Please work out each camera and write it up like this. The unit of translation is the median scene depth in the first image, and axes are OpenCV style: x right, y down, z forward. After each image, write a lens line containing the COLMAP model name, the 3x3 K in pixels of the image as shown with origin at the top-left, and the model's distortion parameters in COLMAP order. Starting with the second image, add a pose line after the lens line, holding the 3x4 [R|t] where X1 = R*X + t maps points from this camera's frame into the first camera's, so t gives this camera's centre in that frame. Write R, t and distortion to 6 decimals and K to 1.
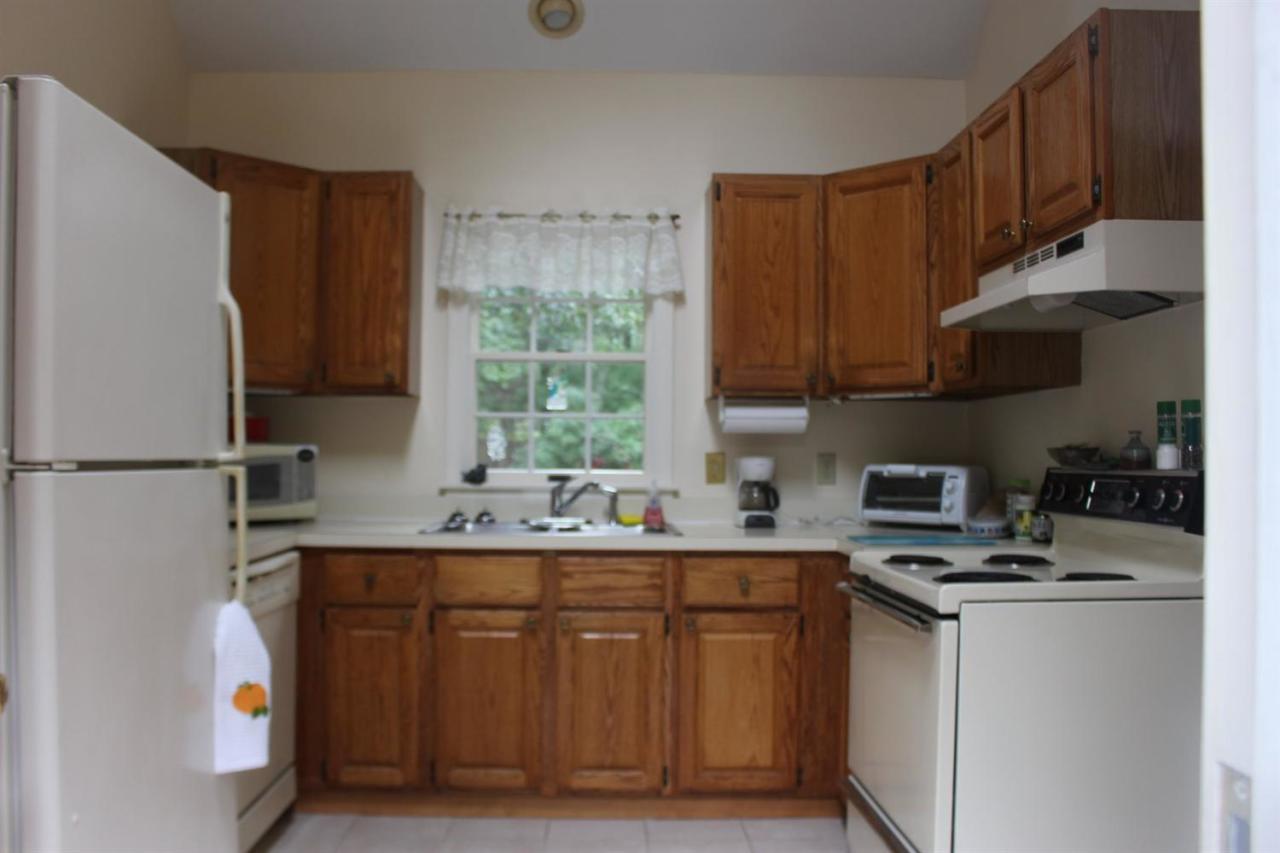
lens RADIAL K [[1064.6, 0, 595.0], [0, 1064.6, 450.1], [0, 0, 1]] dist [-0.138311, 0.120702]
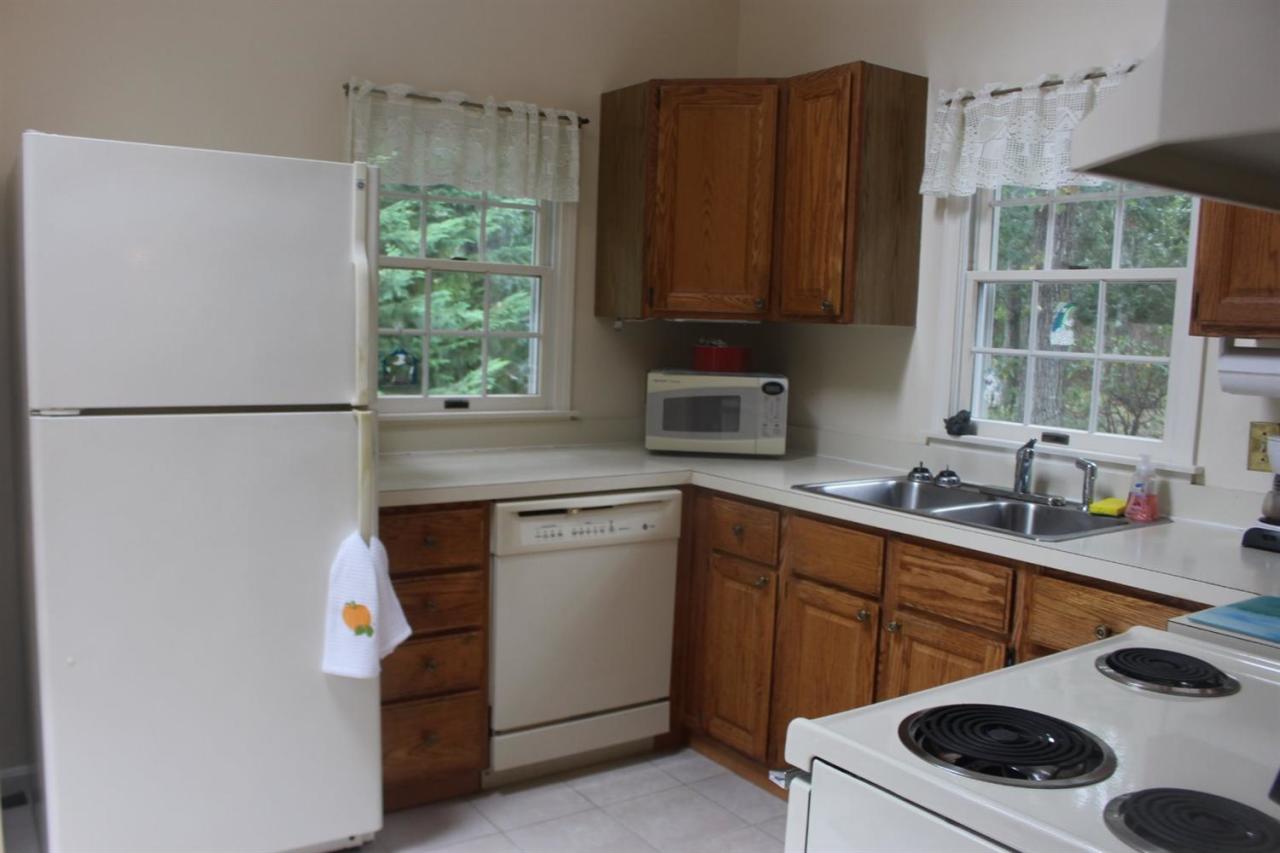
lens RADIAL K [[1064.6, 0, 607.9], [0, 1064.6, 433.4], [0, 0, 1]] dist [-0.138311, 0.120702]
pose [[0.548260, 0.095977, -0.830783, 0.480539], [-0.022283, 0.994717, 0.100210, -0.051330], [0.836011, -0.036428, 0.547502, 0.394527]]
